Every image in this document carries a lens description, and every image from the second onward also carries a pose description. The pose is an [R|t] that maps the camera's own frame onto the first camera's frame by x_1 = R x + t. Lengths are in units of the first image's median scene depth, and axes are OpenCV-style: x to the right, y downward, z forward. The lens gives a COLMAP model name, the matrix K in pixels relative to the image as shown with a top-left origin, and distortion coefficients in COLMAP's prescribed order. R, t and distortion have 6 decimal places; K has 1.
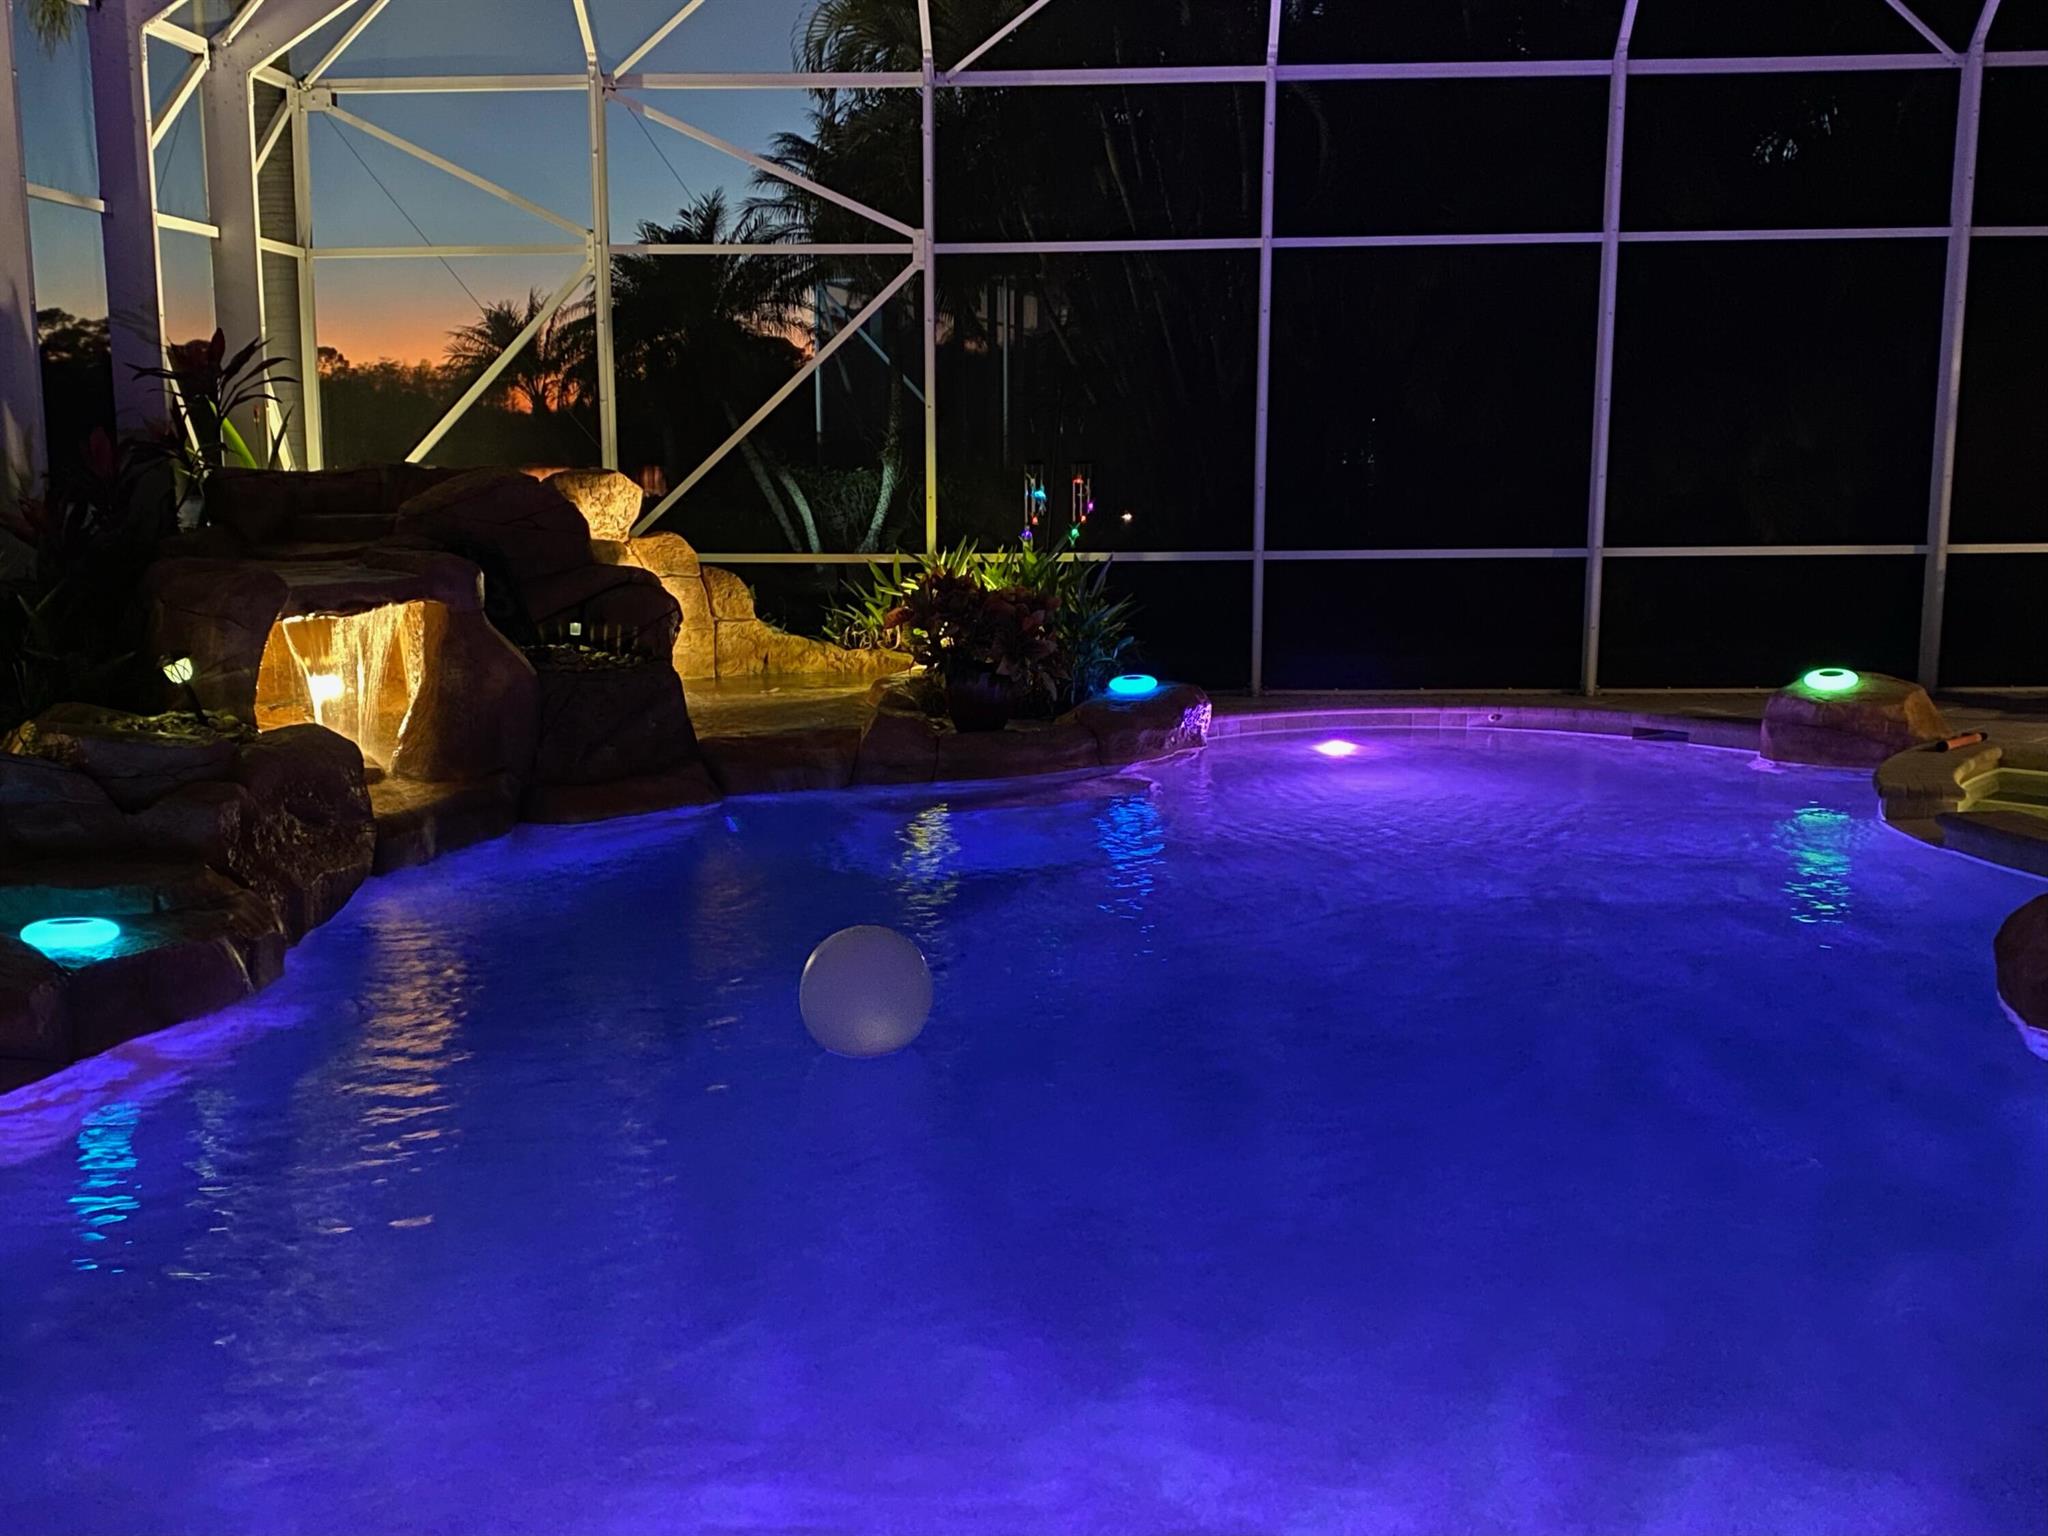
lens RADIAL K [[1958.3, 0, 1024.0], [0, 1958.3, 768.0], [0, 0, 1]] dist [0.131099, -0.220553]
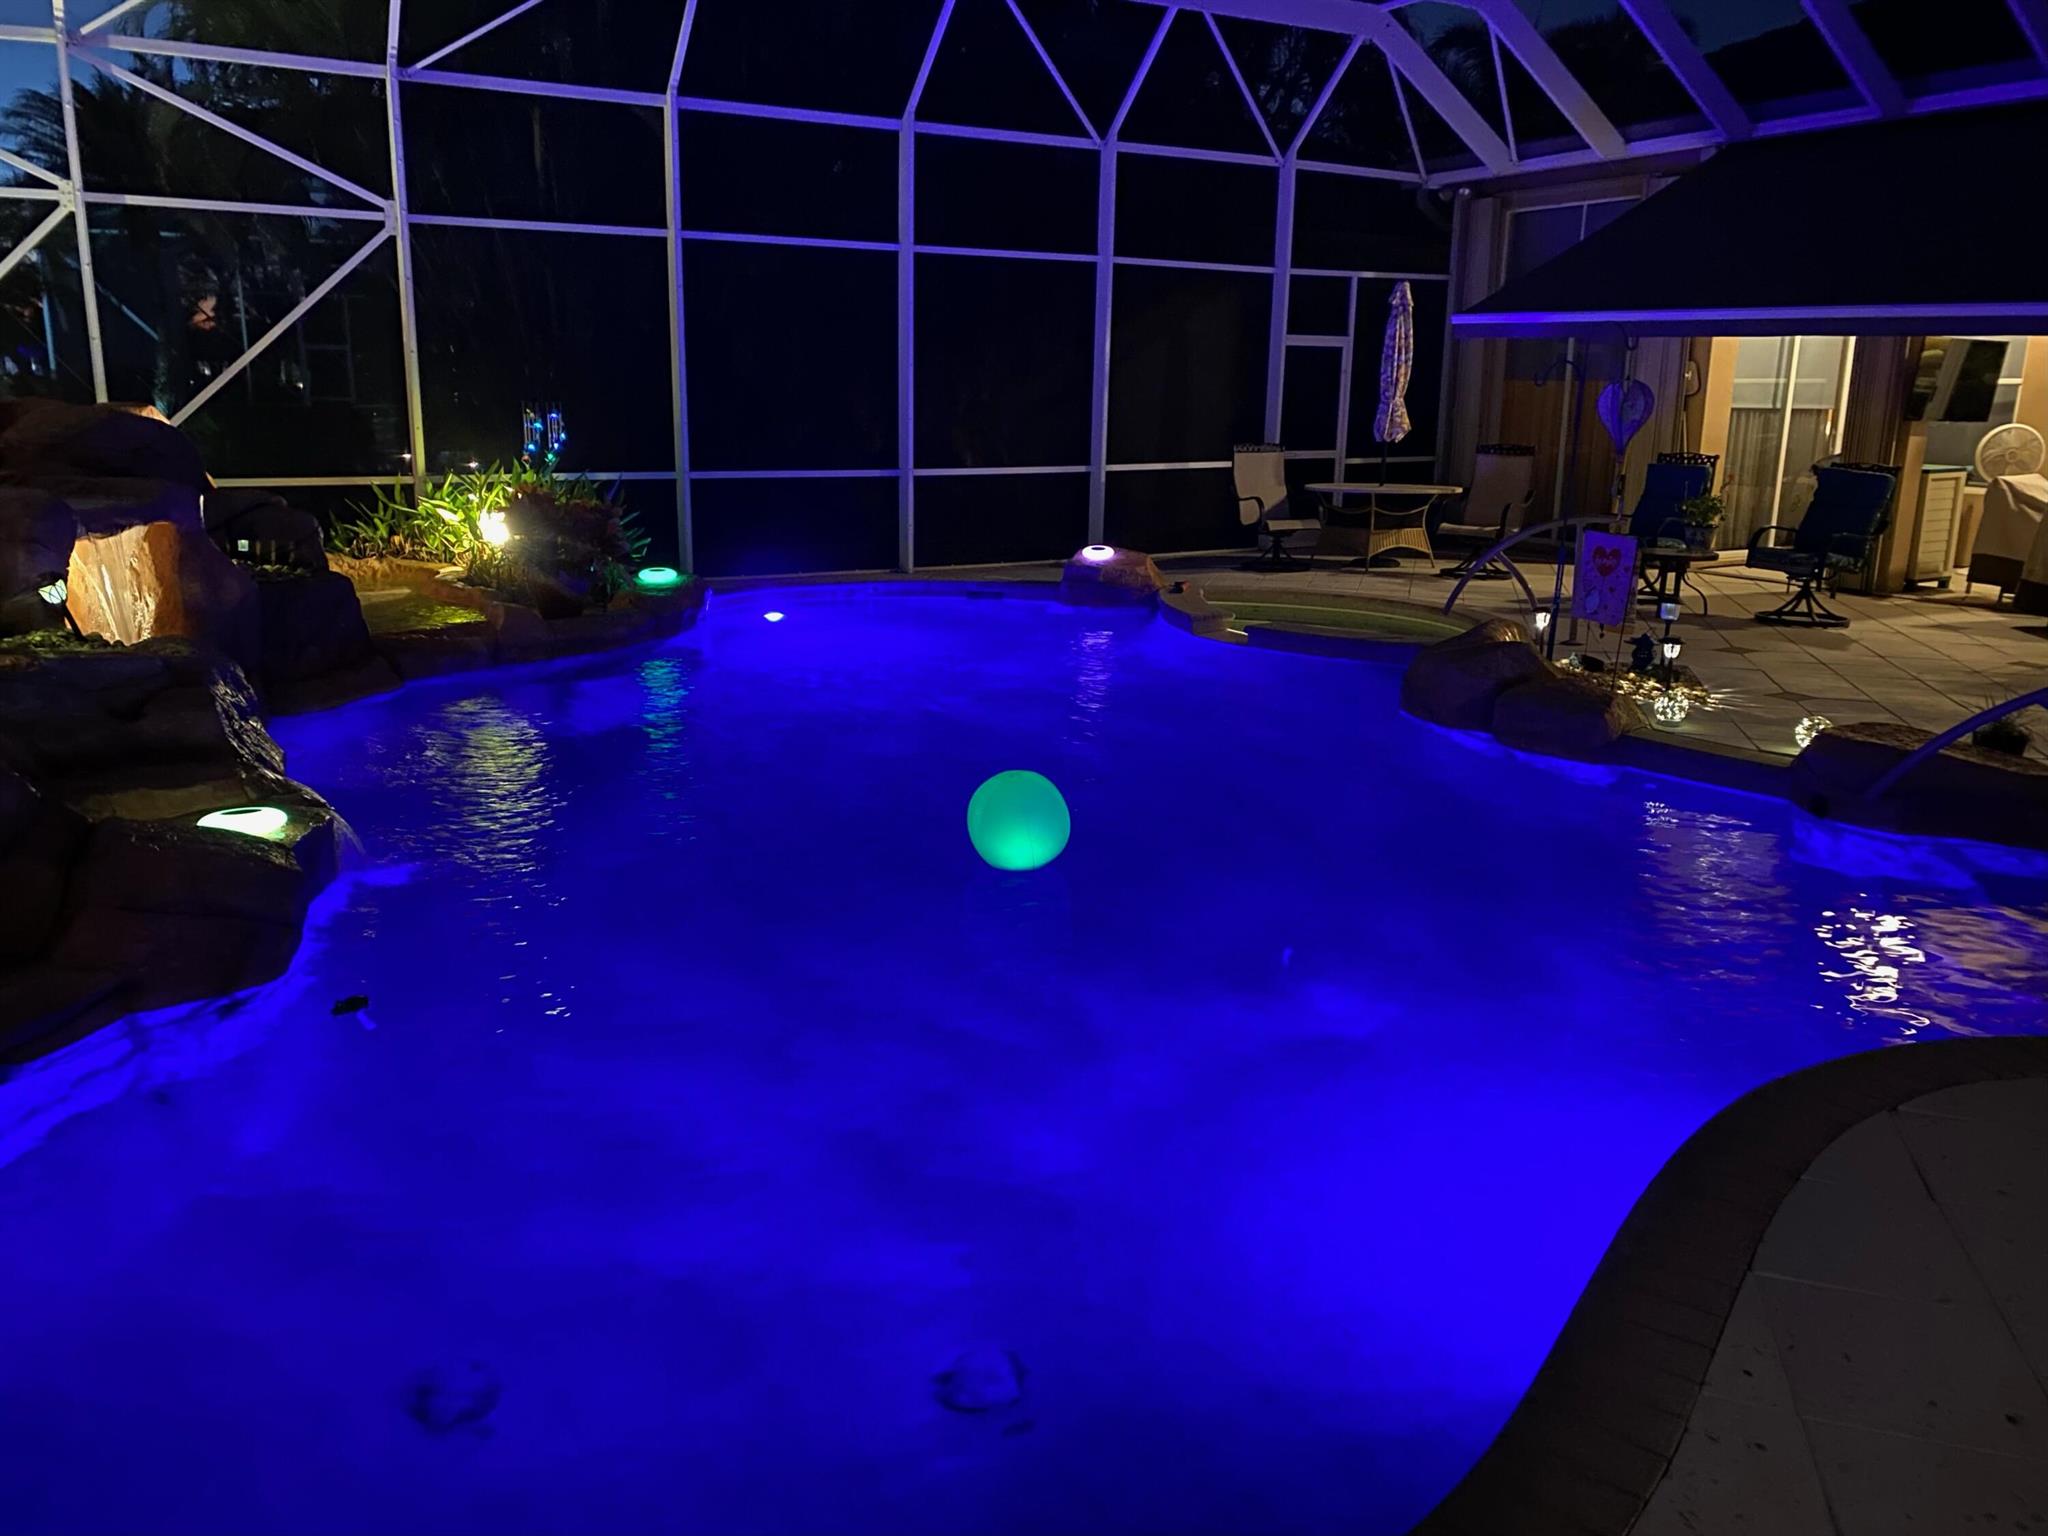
lens RADIAL K [[1513.2, 0, 1024.0], [0, 1513.2, 768.0], [0, 0, 1]] dist [-0.007195, 0.023528]
pose [[0.857820, -0.108641, 0.502336, -0.221355], [0.067079, 0.992709, 0.100147, -0.000003], [-0.509553, -0.052212, 0.858853, 0.008572]]
